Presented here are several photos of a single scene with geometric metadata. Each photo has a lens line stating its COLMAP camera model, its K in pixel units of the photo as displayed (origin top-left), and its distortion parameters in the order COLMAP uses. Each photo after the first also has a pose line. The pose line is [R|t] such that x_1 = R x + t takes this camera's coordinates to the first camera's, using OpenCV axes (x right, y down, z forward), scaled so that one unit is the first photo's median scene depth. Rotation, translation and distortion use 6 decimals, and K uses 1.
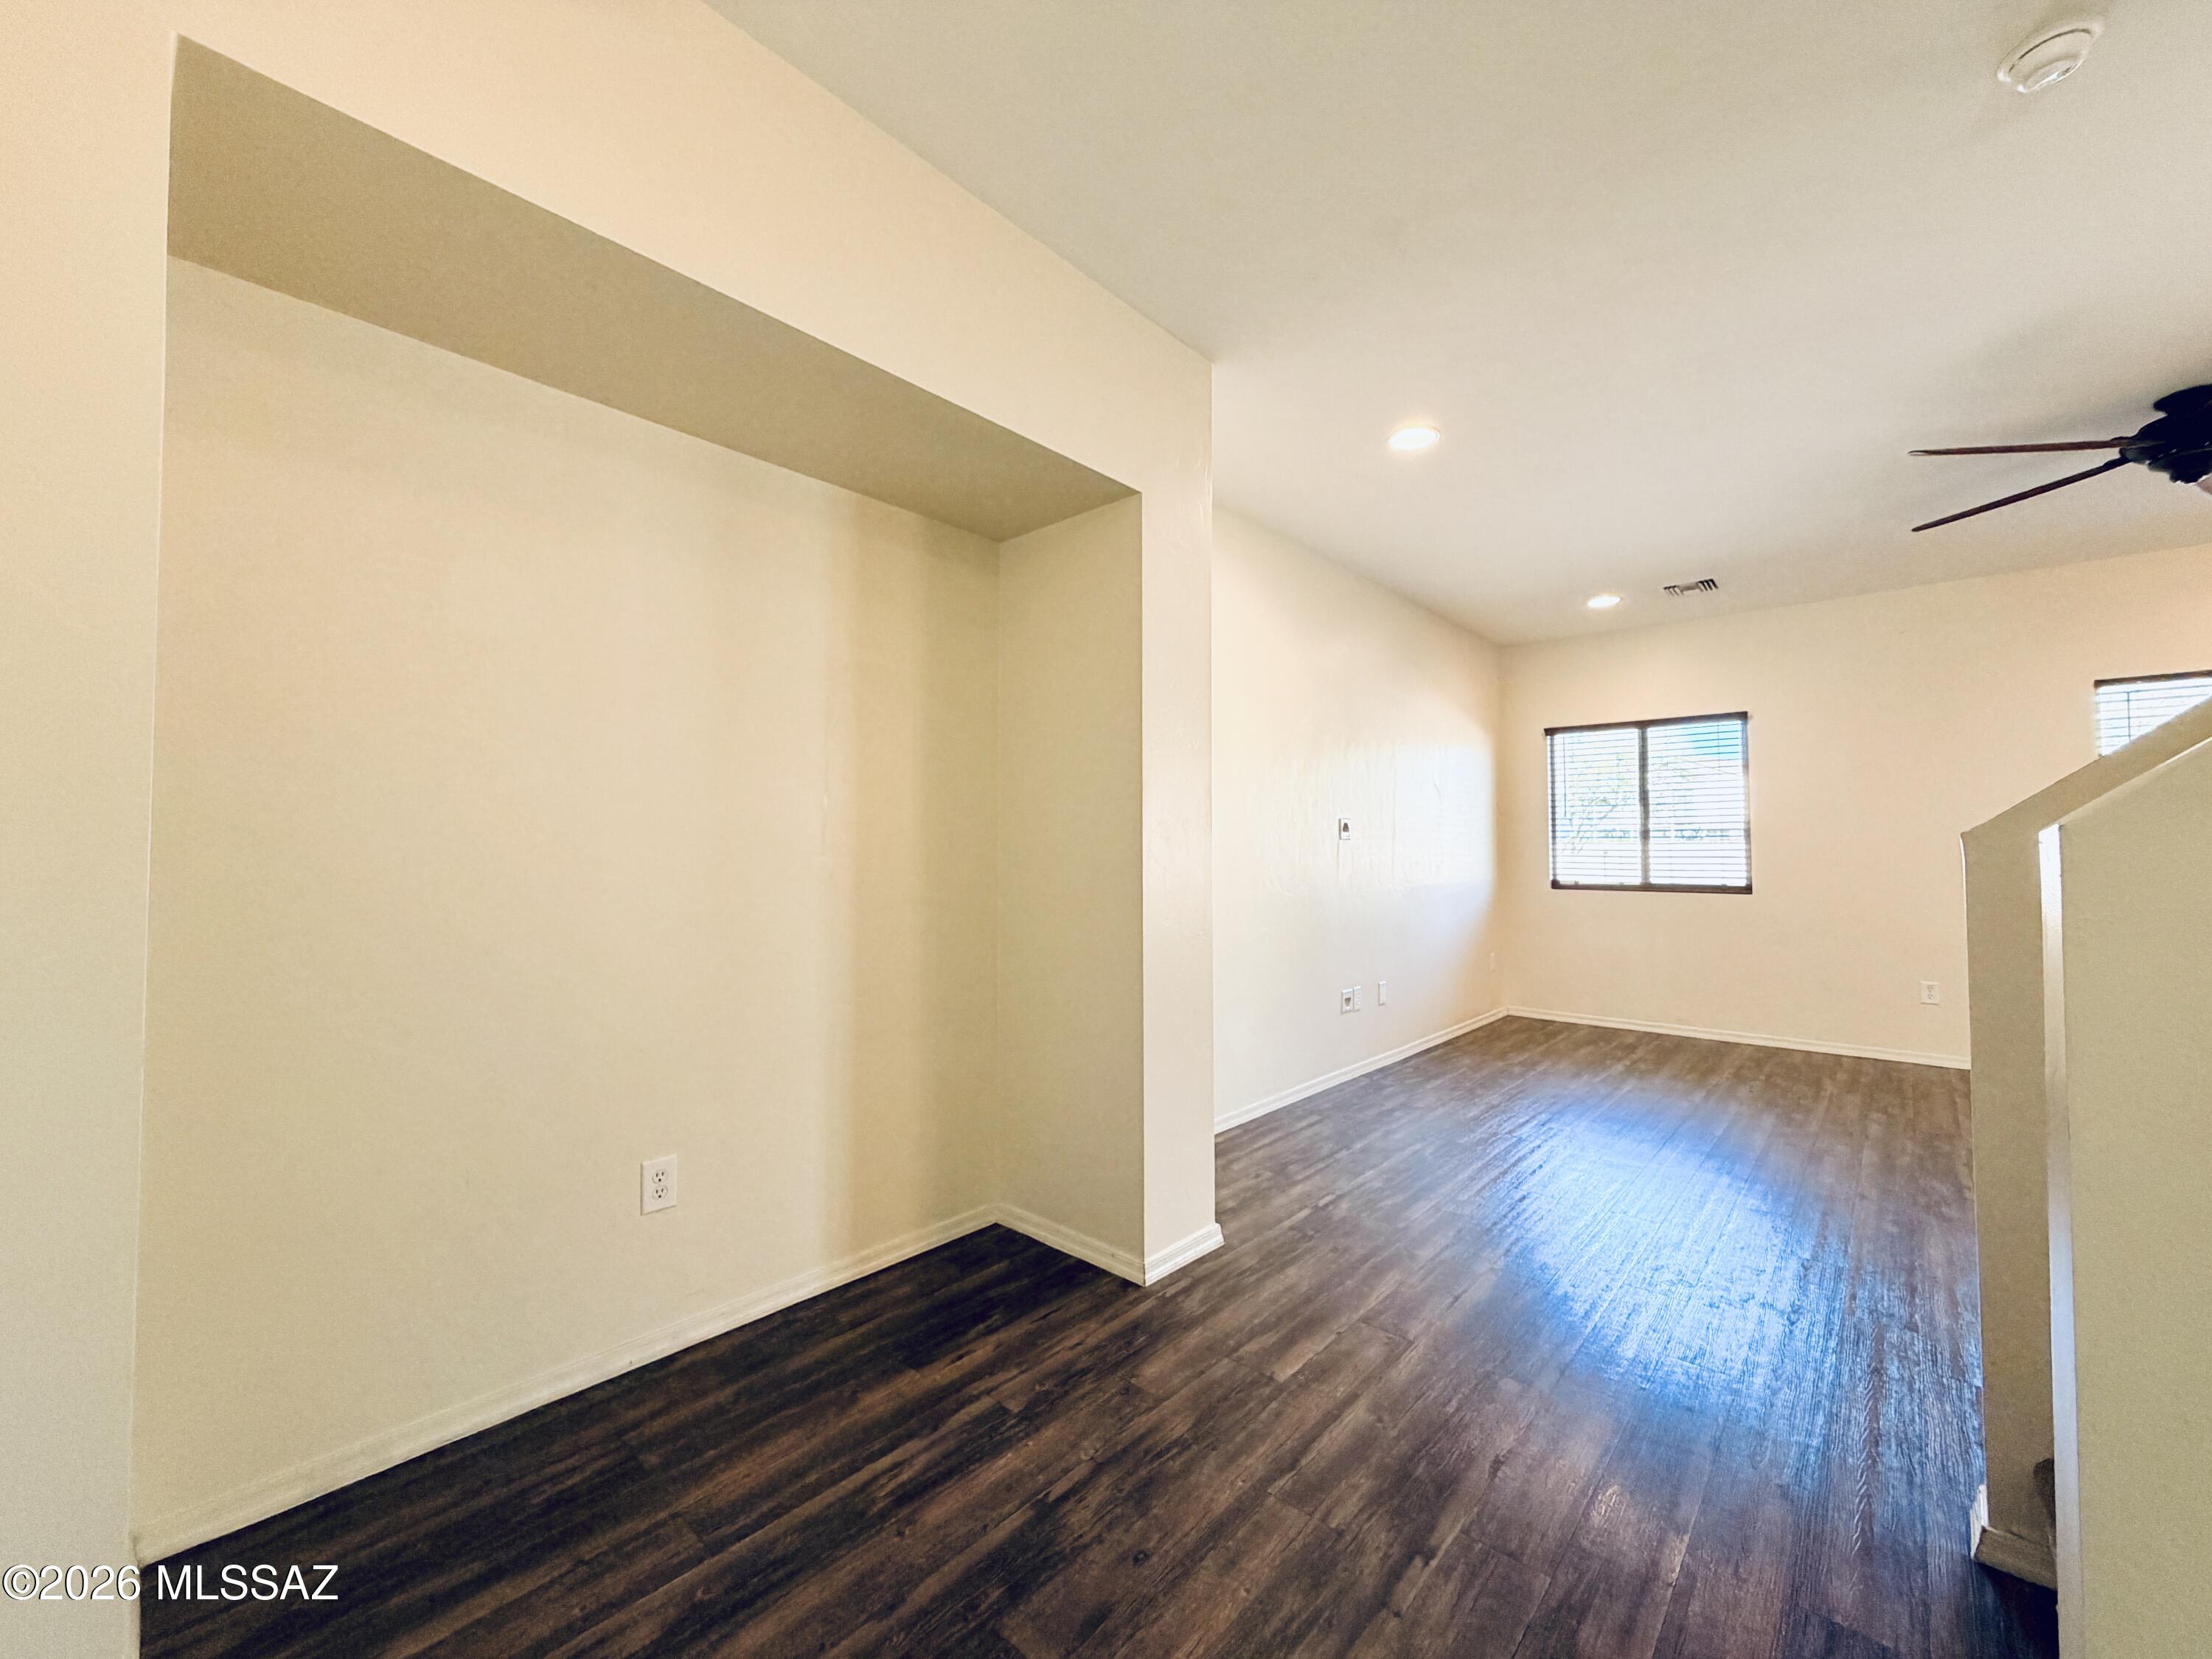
lens RADIAL K [[887.9, 0, 1094.5], [0, 887.9, 826.1], [0, 0, 1]] dist [-0.003068, 0.000886]
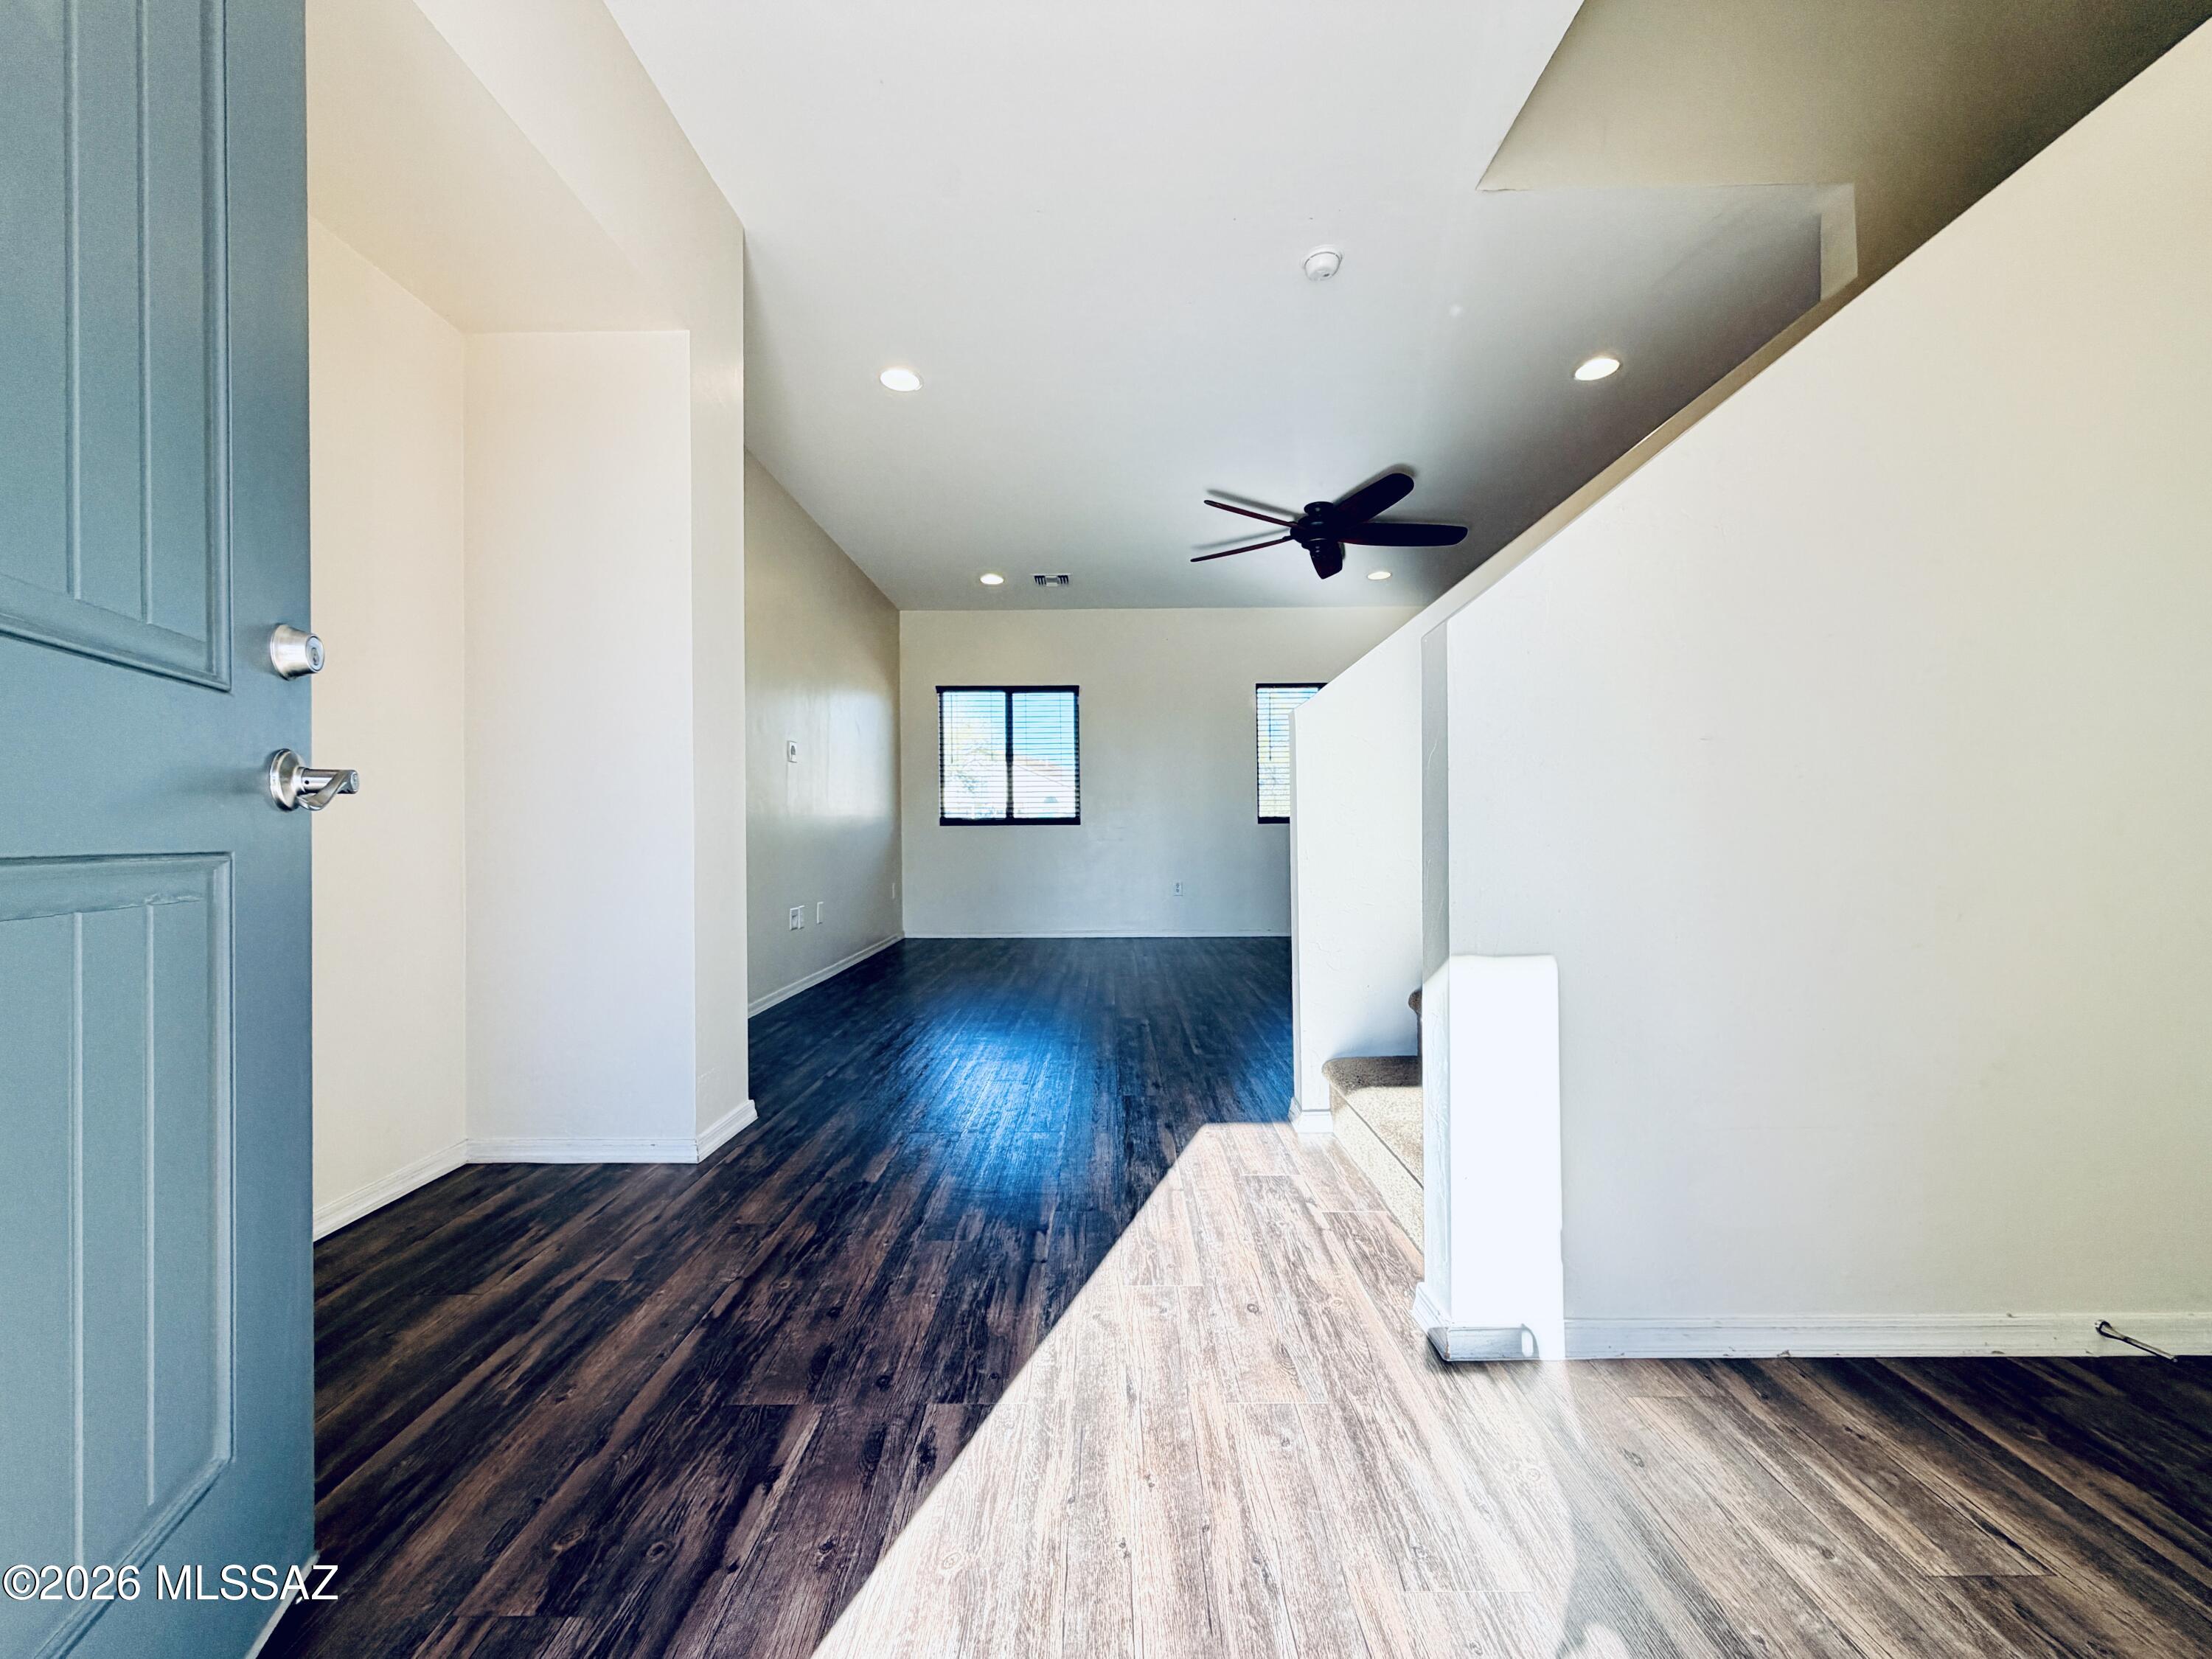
lens RADIAL K [[887.9, 0, 1113.3], [0, 887.9, 812.7], [0, 0, 1]] dist [-0.003068, 0.000886]
pose [[0.734596, 0.007830, 0.678459, -0.335091], [-0.008734, 0.999960, -0.002084, 0.173925], [-0.678448, -0.004394, 0.734635, -0.007996]]
